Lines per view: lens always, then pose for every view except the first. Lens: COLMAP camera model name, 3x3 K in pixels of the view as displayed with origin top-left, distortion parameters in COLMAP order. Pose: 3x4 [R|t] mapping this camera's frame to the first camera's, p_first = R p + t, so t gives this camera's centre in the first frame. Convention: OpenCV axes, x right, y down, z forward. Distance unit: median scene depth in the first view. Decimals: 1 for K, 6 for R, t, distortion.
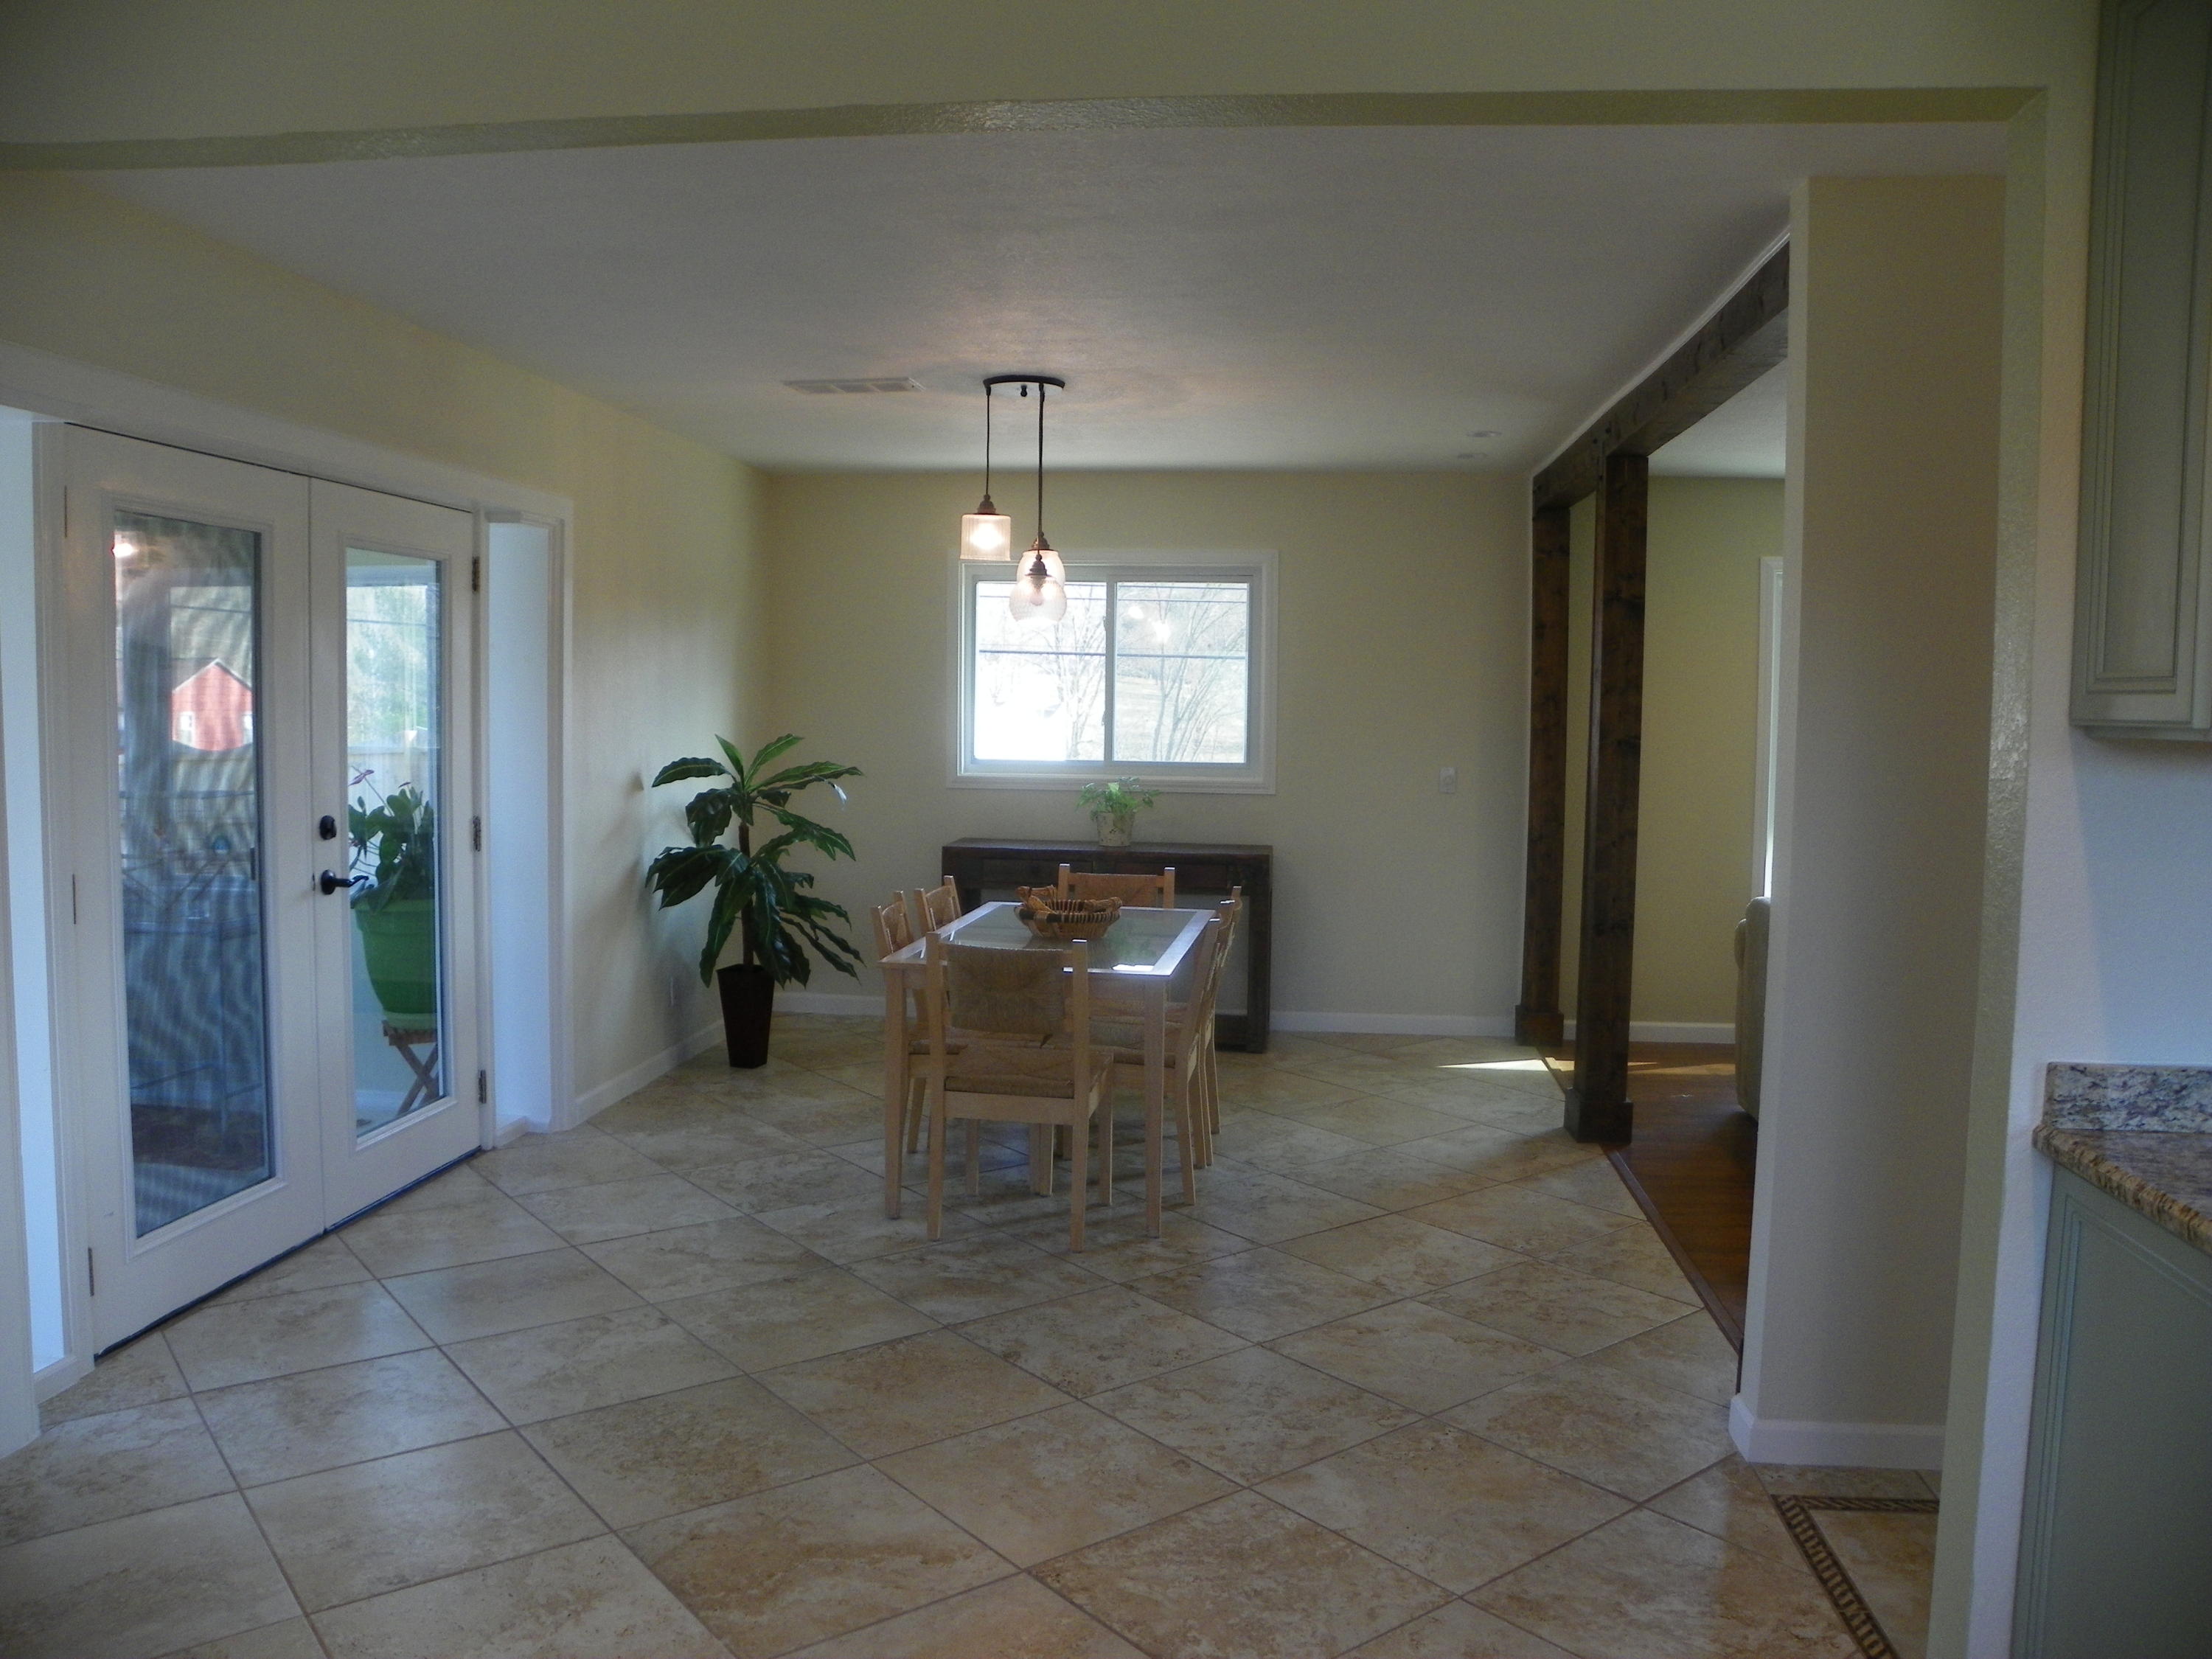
lens RADIAL K [[1687.7, 0, 1093.6], [0, 1687.7, 815.2], [0, 0, 1]] dist [-0.151366, 0.092877]
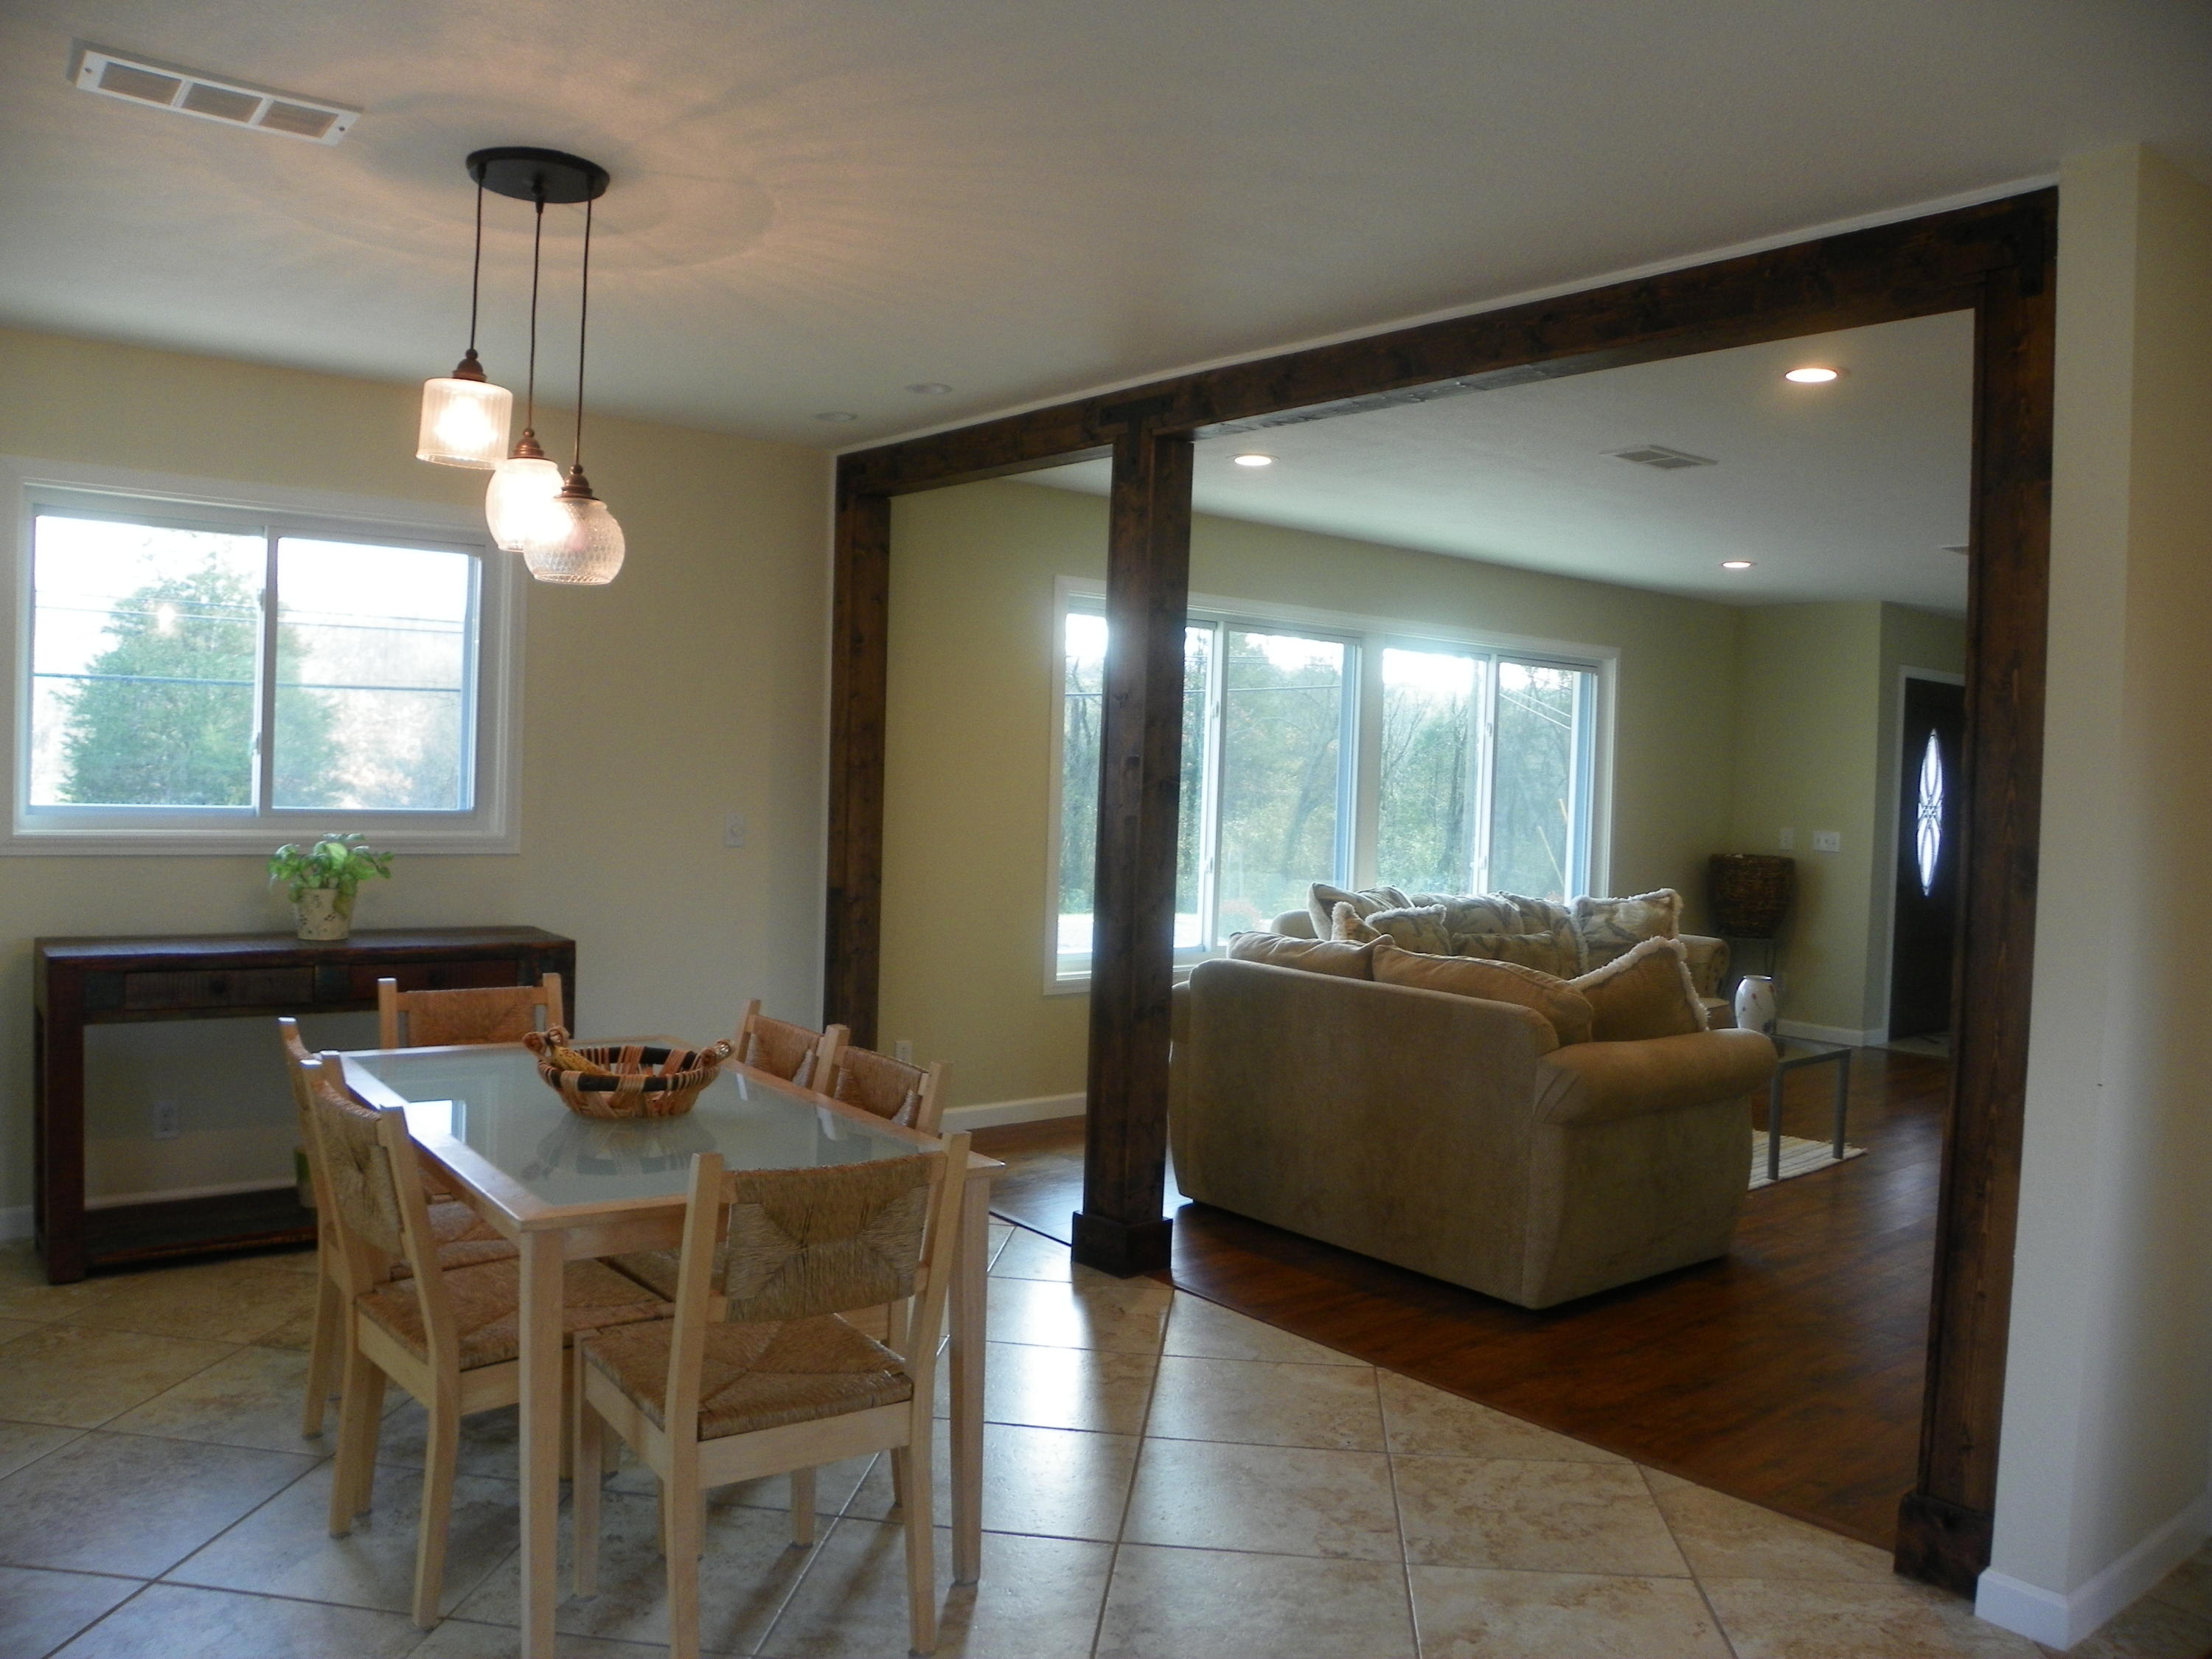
lens RADIAL K [[1687.7, 0, 1116.6], [0, 1687.7, 827.0], [0, 0, 1]] dist [-0.151366, 0.092877]
pose [[0.694688, -0.012698, 0.719199, -0.312395], [0.022910, 0.999727, -0.004478, -0.020815], [-0.718946, 0.019588, 0.694790, 0.460799]]
